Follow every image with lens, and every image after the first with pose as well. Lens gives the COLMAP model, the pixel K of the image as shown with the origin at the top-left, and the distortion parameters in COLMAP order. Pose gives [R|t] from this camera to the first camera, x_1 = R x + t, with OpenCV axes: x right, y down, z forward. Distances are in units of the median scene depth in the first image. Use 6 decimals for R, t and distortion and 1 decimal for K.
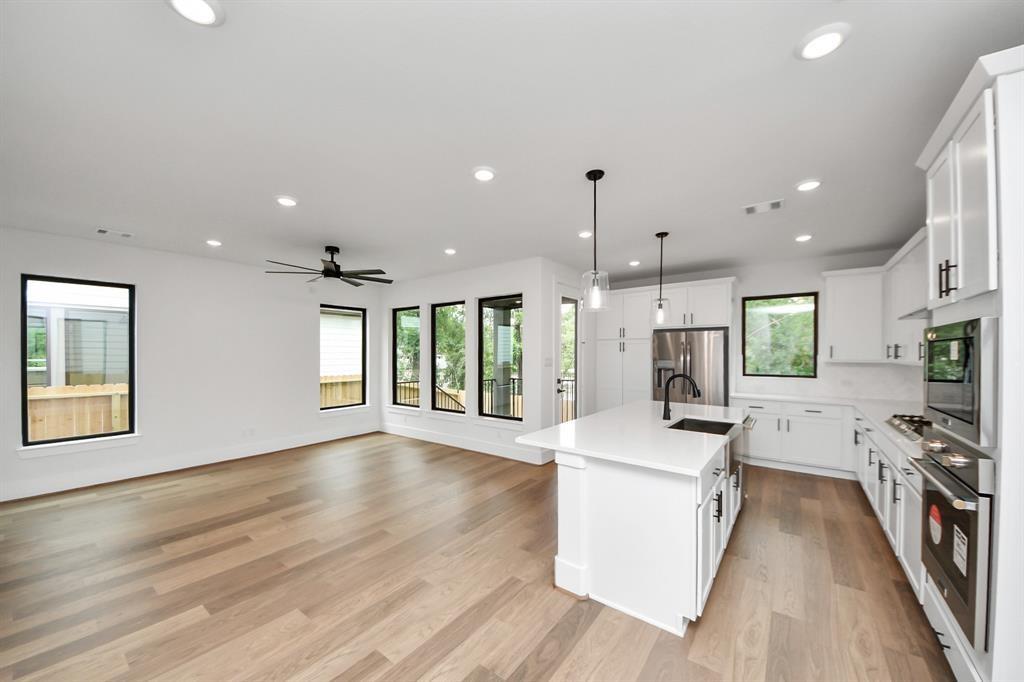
lens RADIAL K [[370.0, 0, 510.0], [0, 370.0, 346.5], [0, 0, 1]] dist [-0.000356, -0.008950]
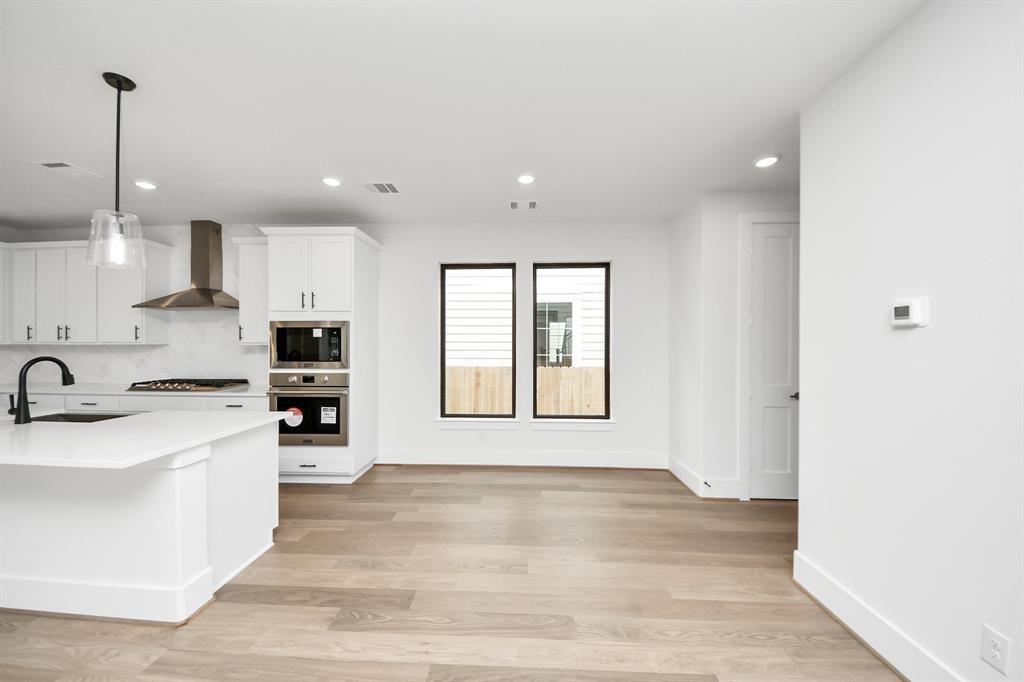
lens RADIAL K [[364.7, 0, 506.6], [0, 364.7, 344.6], [0, 0, 1]] dist [0.031495, -0.020992]
pose [[-0.566366, -0.004155, 0.824143, -0.676531], [-0.019448, 0.999776, -0.008324, 0.037996], [-0.823924, -0.020742, -0.566320, 0.662615]]
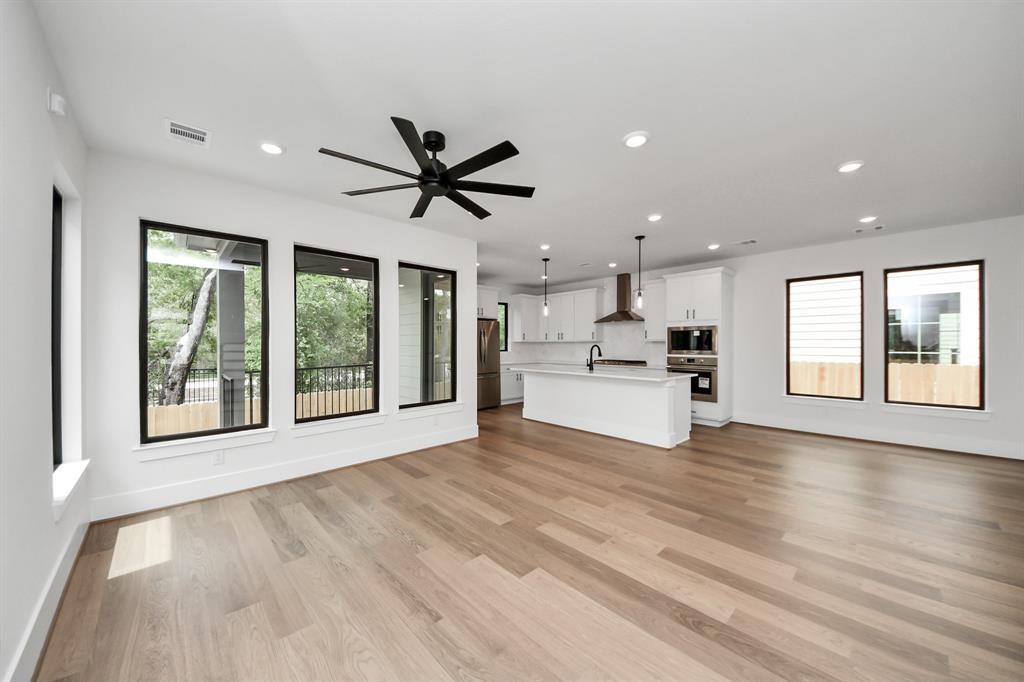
lens RADIAL K [[364.7, 0, 506.6], [0, 364.7, 344.6], [0, 0, 1]] dist [0.031495, -0.020992]
pose [[0.178091, -0.001445, 0.984013, -1.471084], [-0.018062, 0.999826, 0.004737, 0.072179], [-0.983848, -0.018617, 0.178034, 1.136645]]
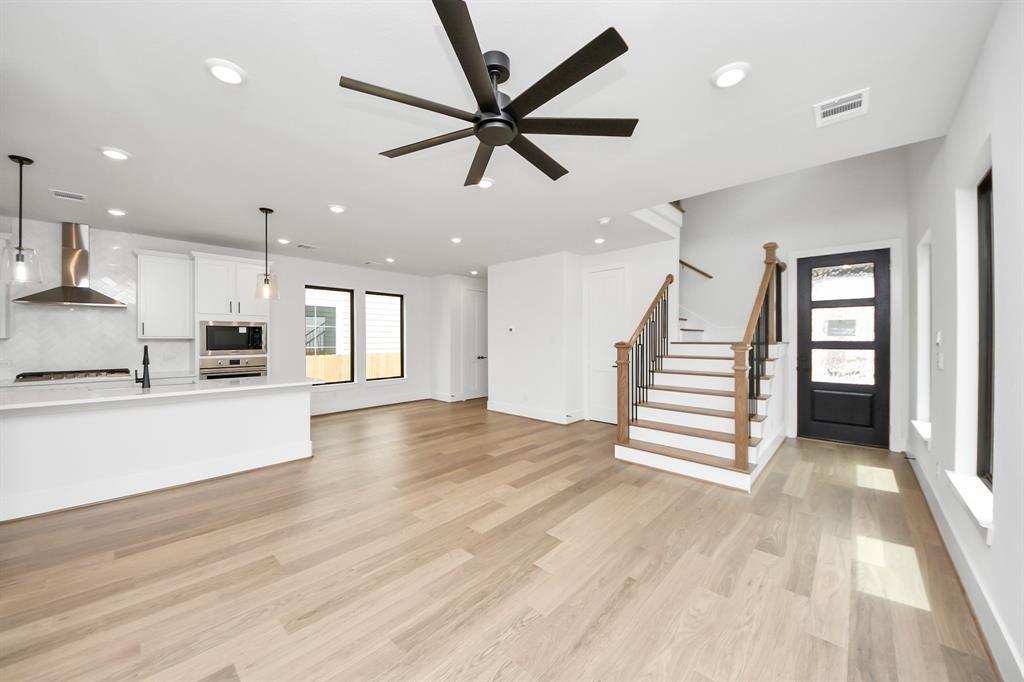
lens RADIAL K [[364.7, 0, 506.6], [0, 364.7, 344.6], [0, 0, 1]] dist [0.031495, -0.020992]
pose [[-0.994013, 0.000822, 0.109260, -0.773892], [0.000588, 0.999997, -0.002172, 0.073591], [-0.109261, -0.002094, -0.994011, 2.033296]]
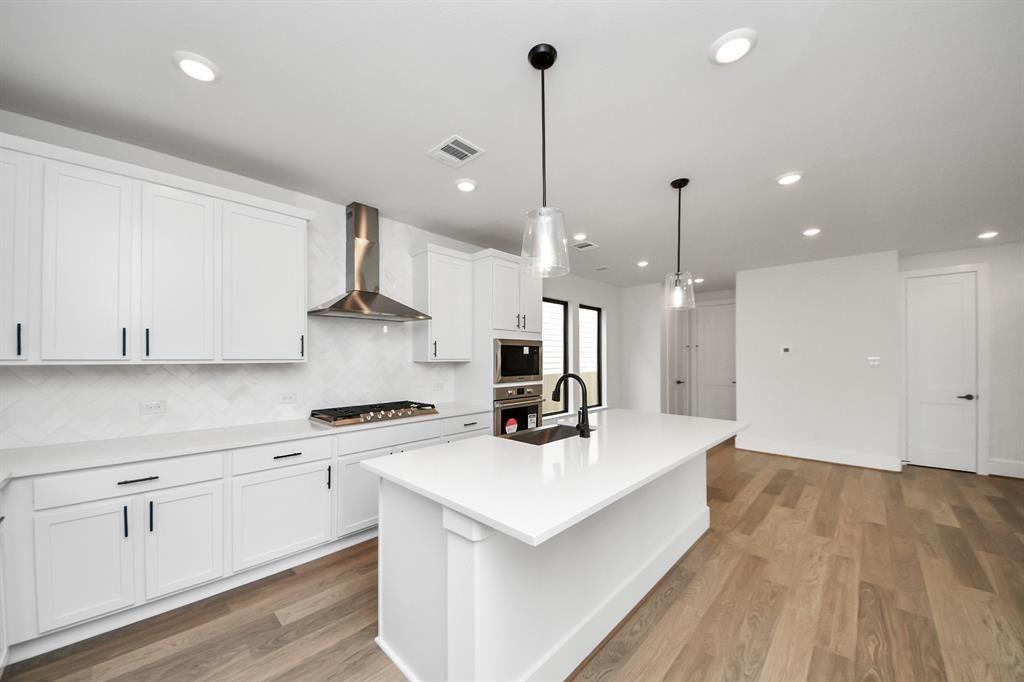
lens RADIAL K [[372.9, 0, 526.9], [0, 372.9, 358.5], [0, 0, 1]] dist [0.084037, -0.031248]
pose [[-0.996858, -0.000494, 0.079208, 0.491097], [-0.002206, 0.999766, -0.021529, 0.061425], [-0.079179, -0.021636, -0.996626, 1.827543]]
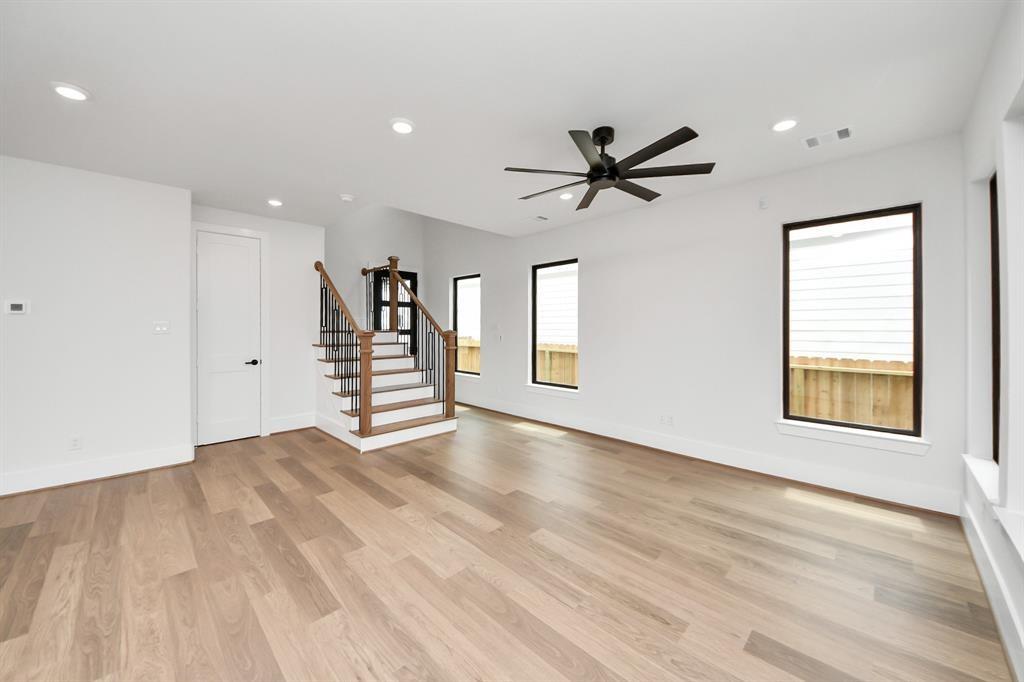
lens RADIAL K [[374.6, 0, 499.5], [0, 374.6, 325.4], [0, 0, 1]] dist [0.020078, -0.008414]
pose [[-0.157728, -0.003416, -0.987477, 0.204487], [0.020276, 0.999772, -0.006697, 0.060495], [0.987274, -0.021078, -0.157622, 1.345347]]
